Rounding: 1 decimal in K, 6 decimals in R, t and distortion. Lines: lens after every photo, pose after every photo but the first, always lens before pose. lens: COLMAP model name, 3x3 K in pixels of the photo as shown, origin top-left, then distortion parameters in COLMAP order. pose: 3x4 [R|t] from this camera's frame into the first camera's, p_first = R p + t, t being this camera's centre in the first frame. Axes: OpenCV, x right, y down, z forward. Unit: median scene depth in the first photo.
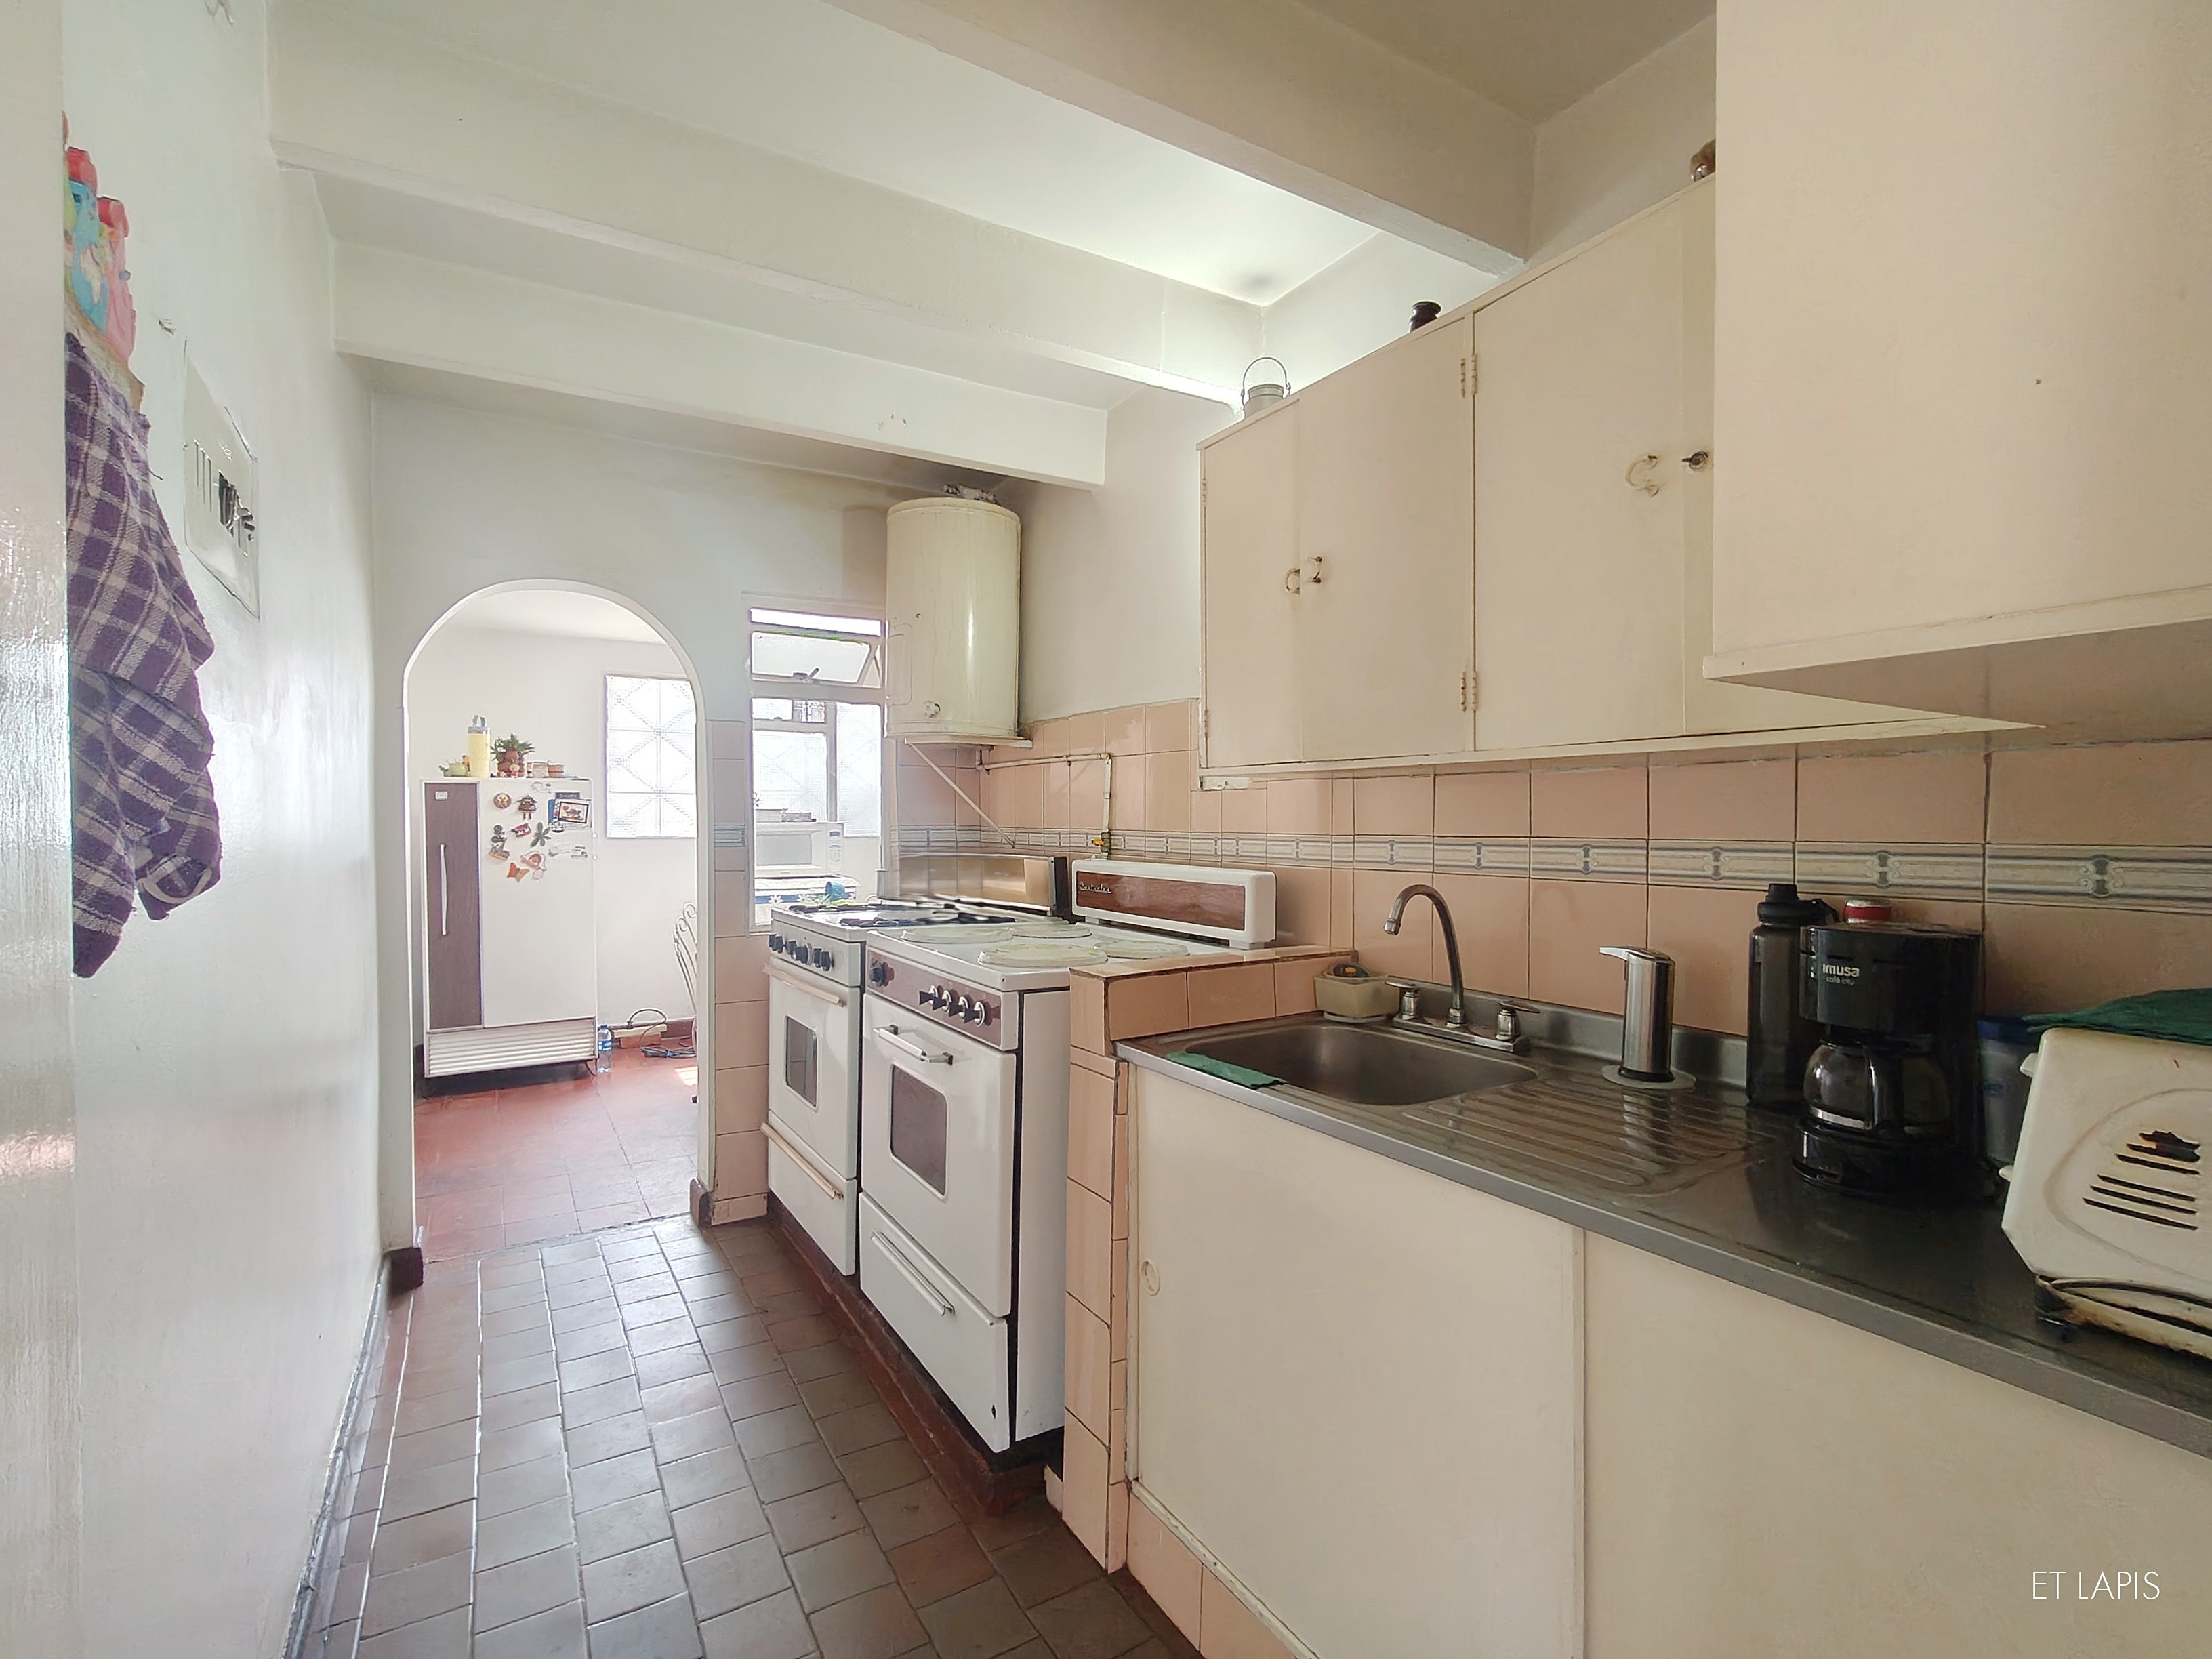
lens RADIAL K [[1042.6, 0, 1122.9], [0, 1042.6, 829.0], [0, 0, 1]] dist [-0.000334, 0.000692]
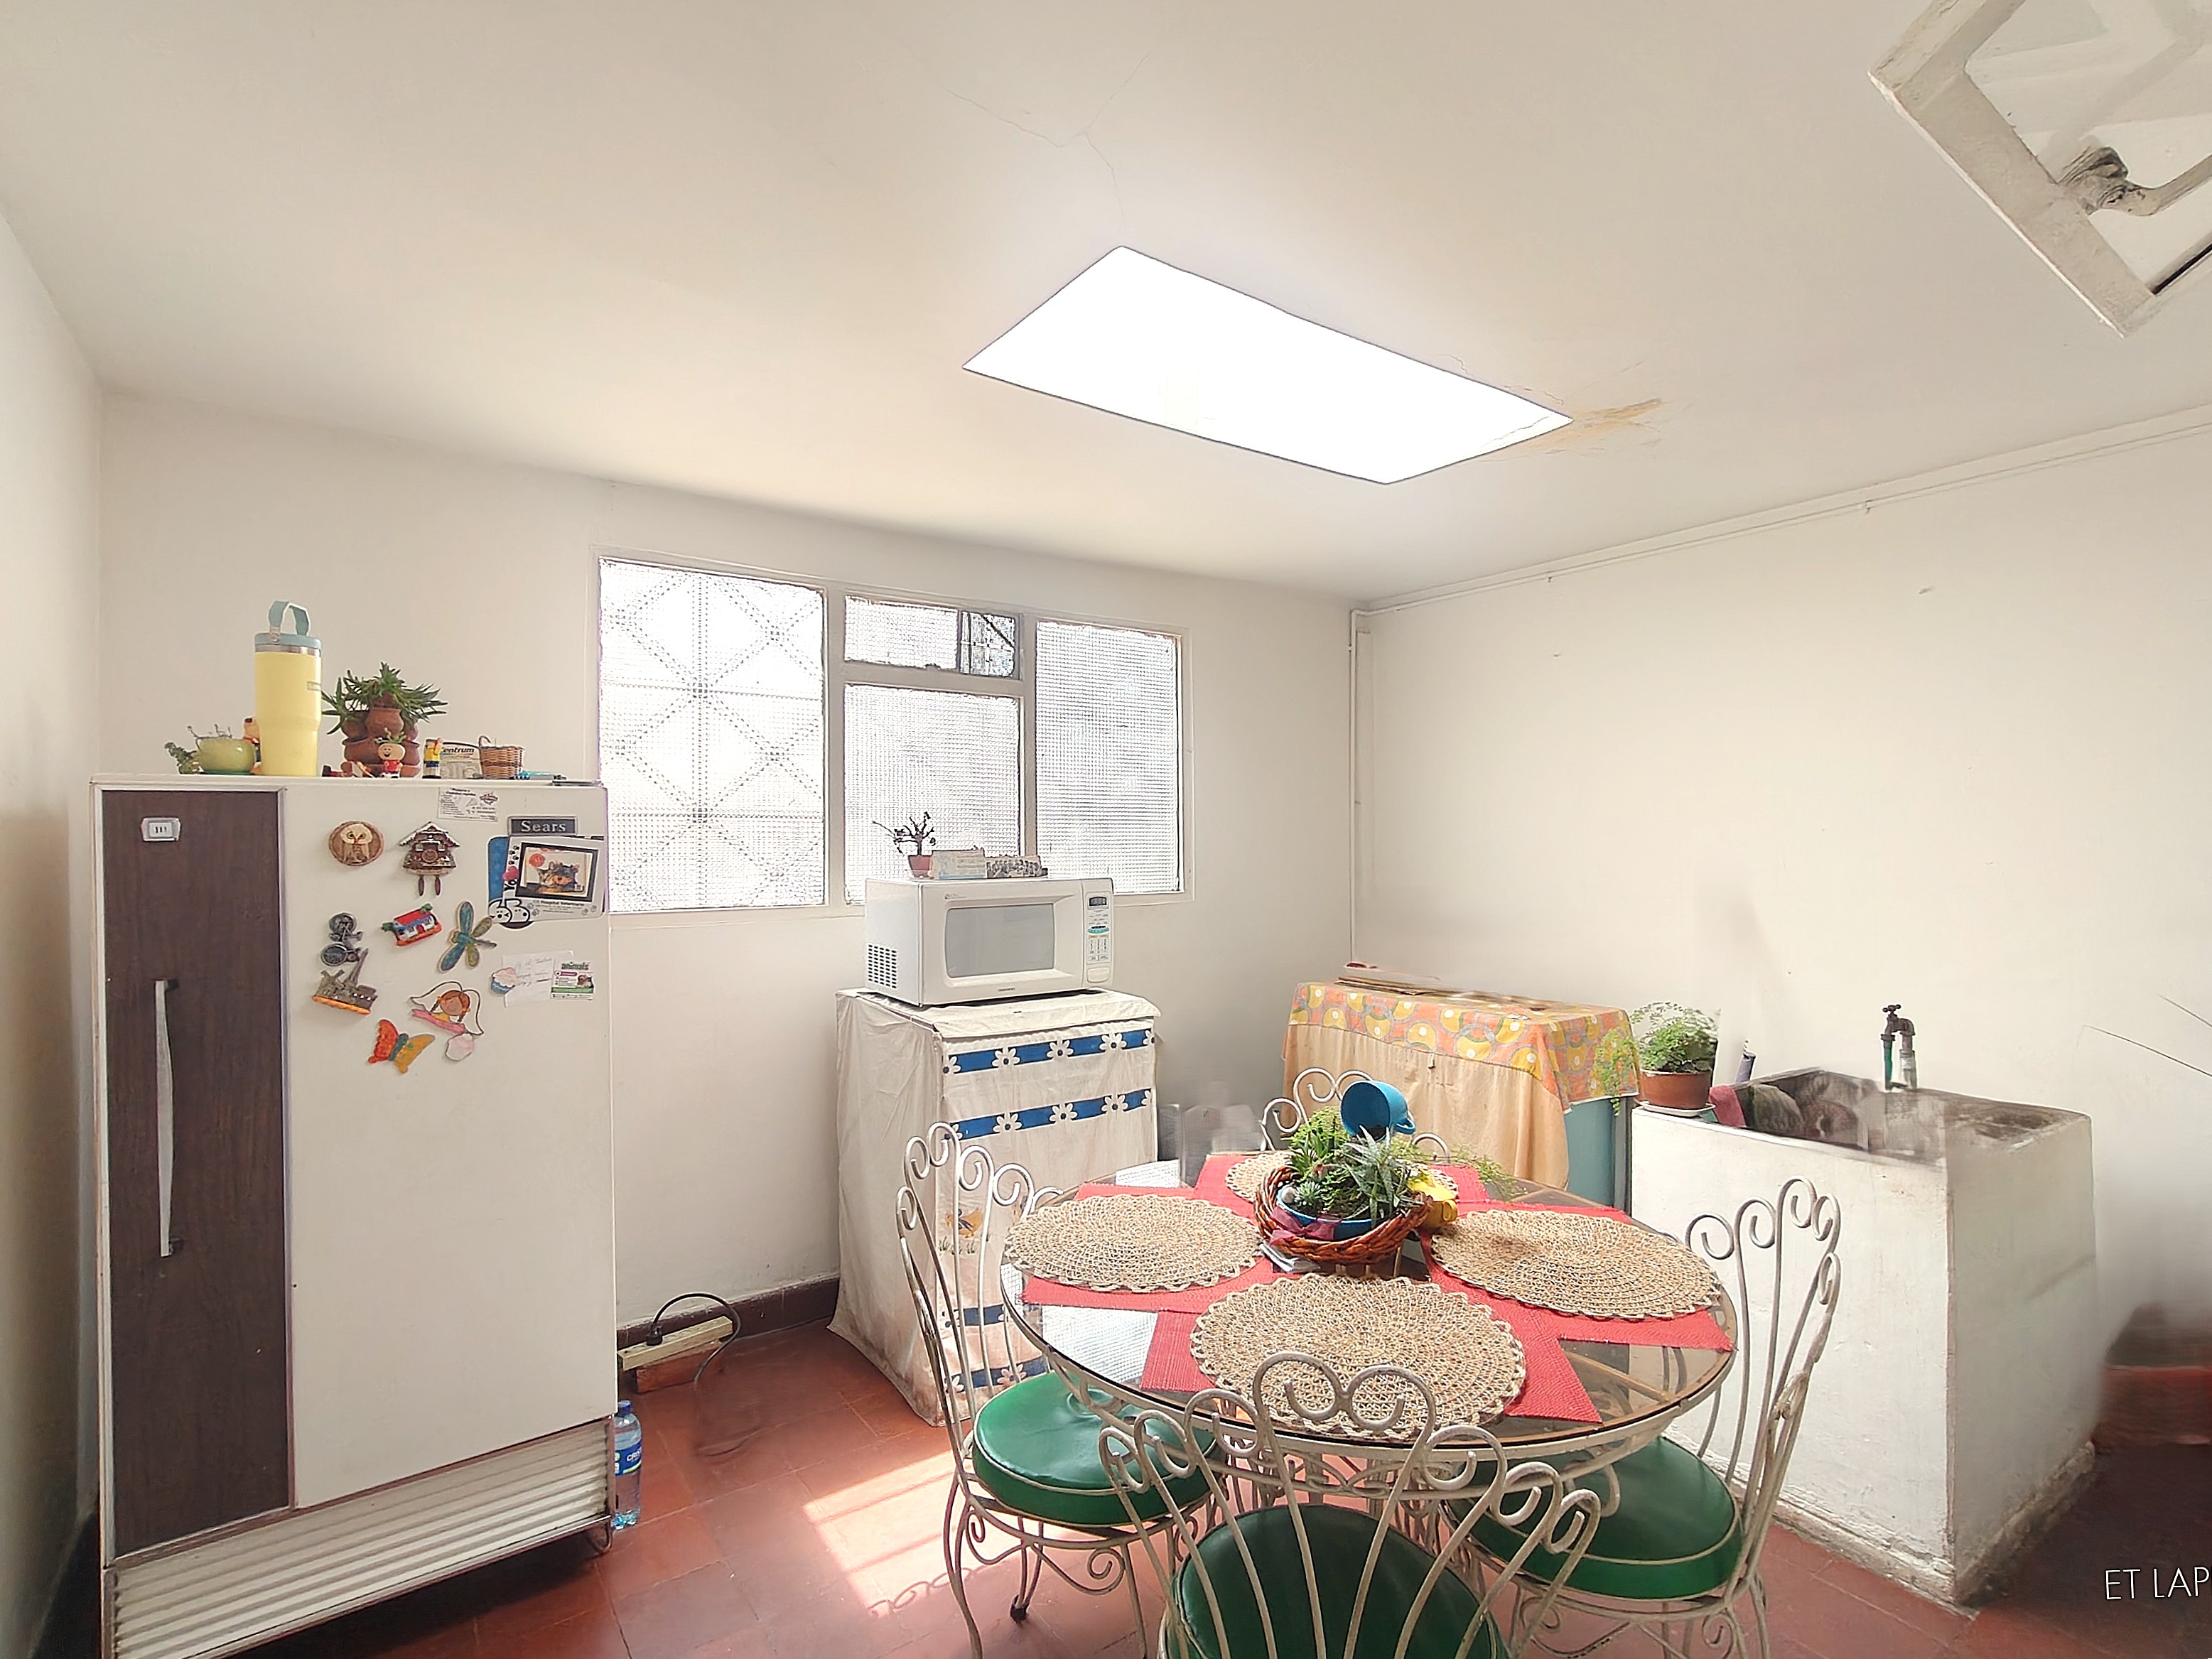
lens RADIAL K [[1042.5, 0, 1093.2], [0, 1042.5, 830.6], [0, 0, 1]] dist [-0.000334, 0.000692]
pose [[0.997491, 0.000147, 0.070790, -0.369563], [0.000371, 0.999973, -0.007307, -0.028344], [-0.070790, 0.007315, 0.997464, 0.627257]]
